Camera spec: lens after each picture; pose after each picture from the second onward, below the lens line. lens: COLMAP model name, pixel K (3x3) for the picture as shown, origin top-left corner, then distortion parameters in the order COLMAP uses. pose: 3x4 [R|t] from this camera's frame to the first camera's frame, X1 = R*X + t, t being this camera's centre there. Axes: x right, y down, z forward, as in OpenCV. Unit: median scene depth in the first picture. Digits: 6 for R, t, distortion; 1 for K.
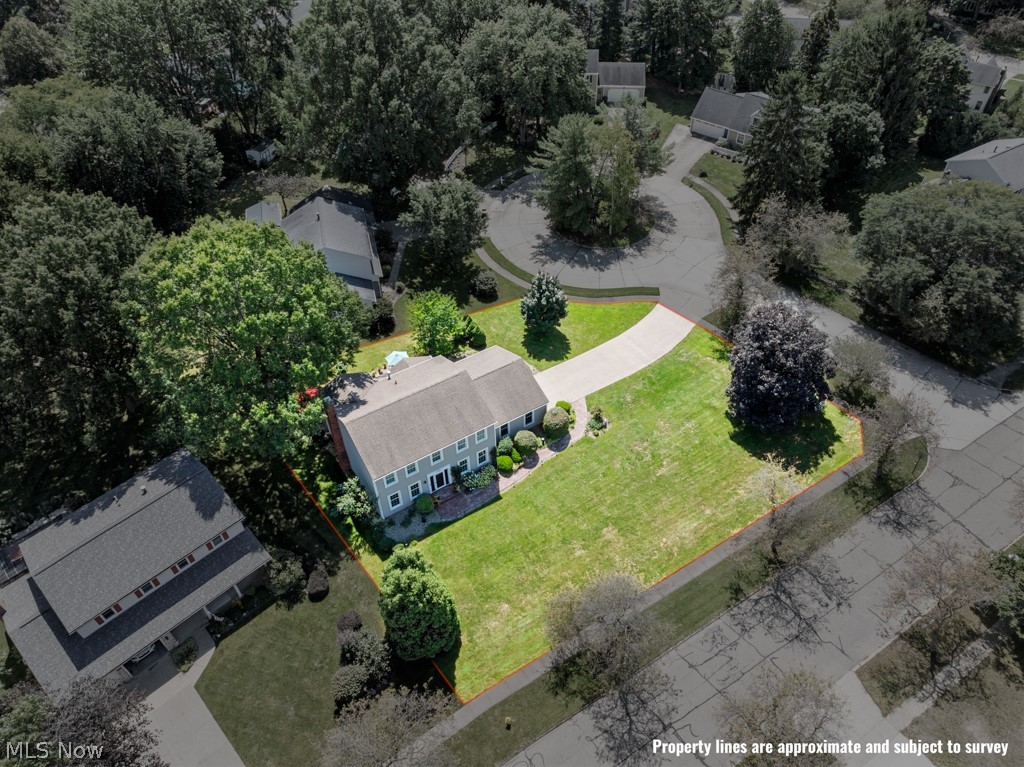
lens RADIAL K [[727.4, 0, 513.5], [0, 727.4, 382.3], [0, 0, 1]] dist [-0.045164, 0.012730]
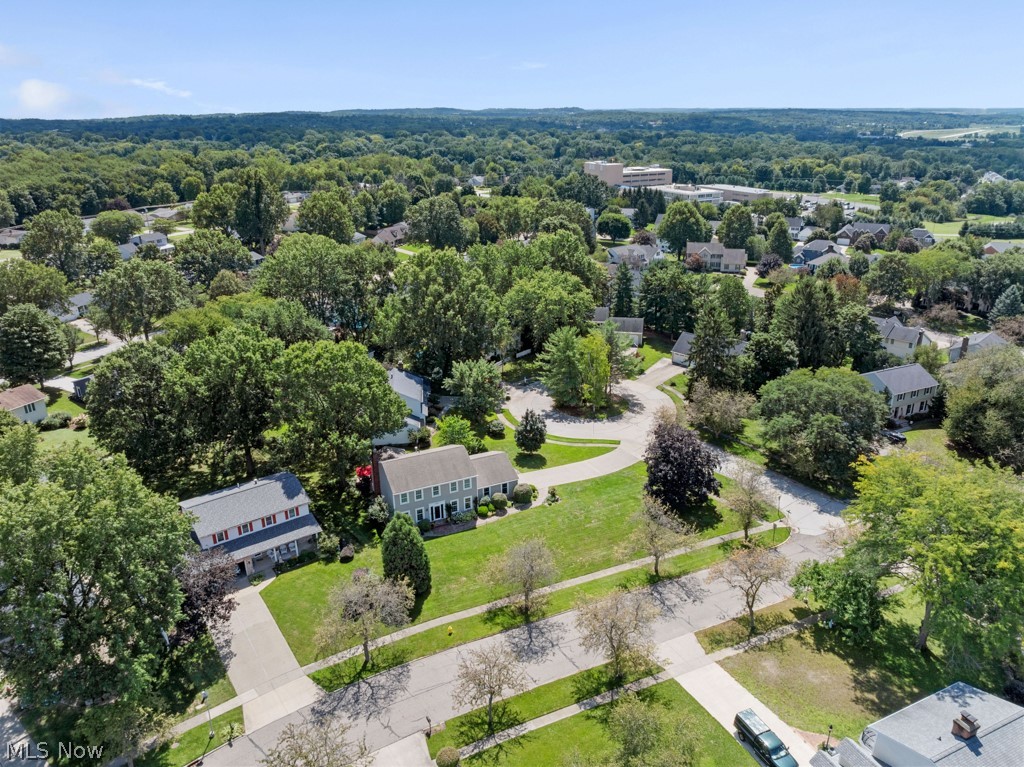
lens RADIAL K [[727.4, 0, 513.2], [0, 727.4, 382.5], [0, 0, 1]] dist [-0.045164, 0.012730]
pose [[0.990153, 0.049415, -0.130978, 0.231383], [-0.097555, 0.914596, -0.392424, 0.449043], [0.100400, 0.401337, 0.910411, -0.454608]]
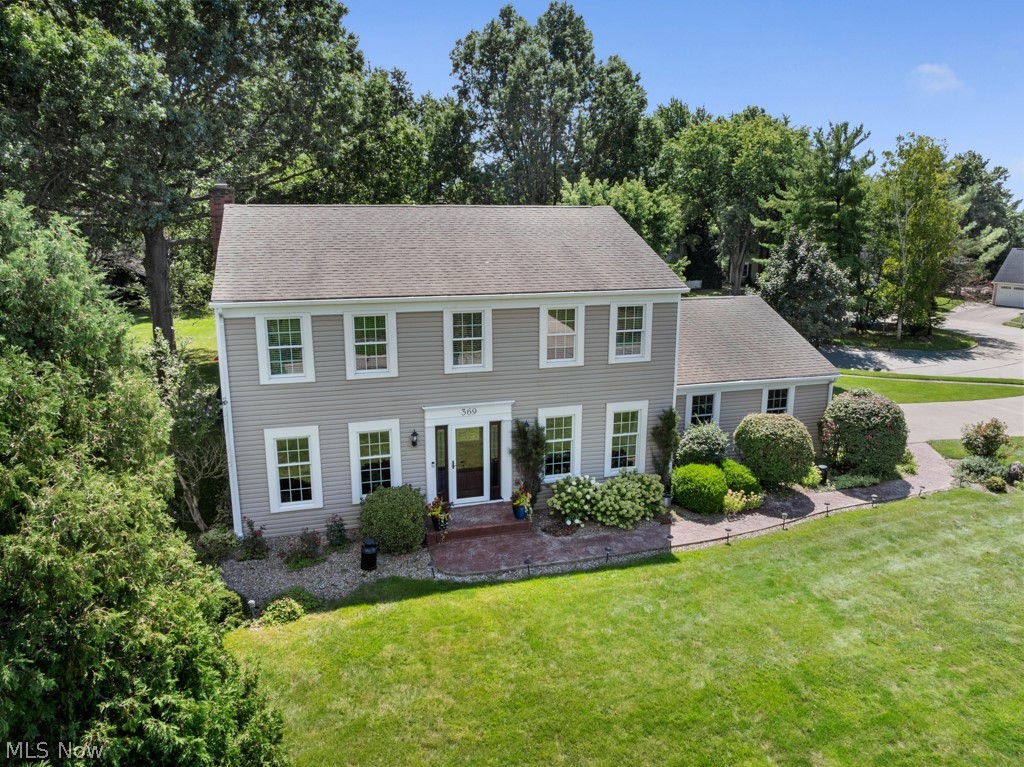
lens RADIAL K [[727.4, 0, 517.2], [0, 727.4, 382.9], [0, 0, 1]] dist [-0.045164, 0.012730]
pose [[0.963087, 0.076471, -0.258101, -0.009782], [-0.200377, 0.843911, -0.497658, 0.239682], [0.179757, 0.531006, 0.828082, 0.717552]]
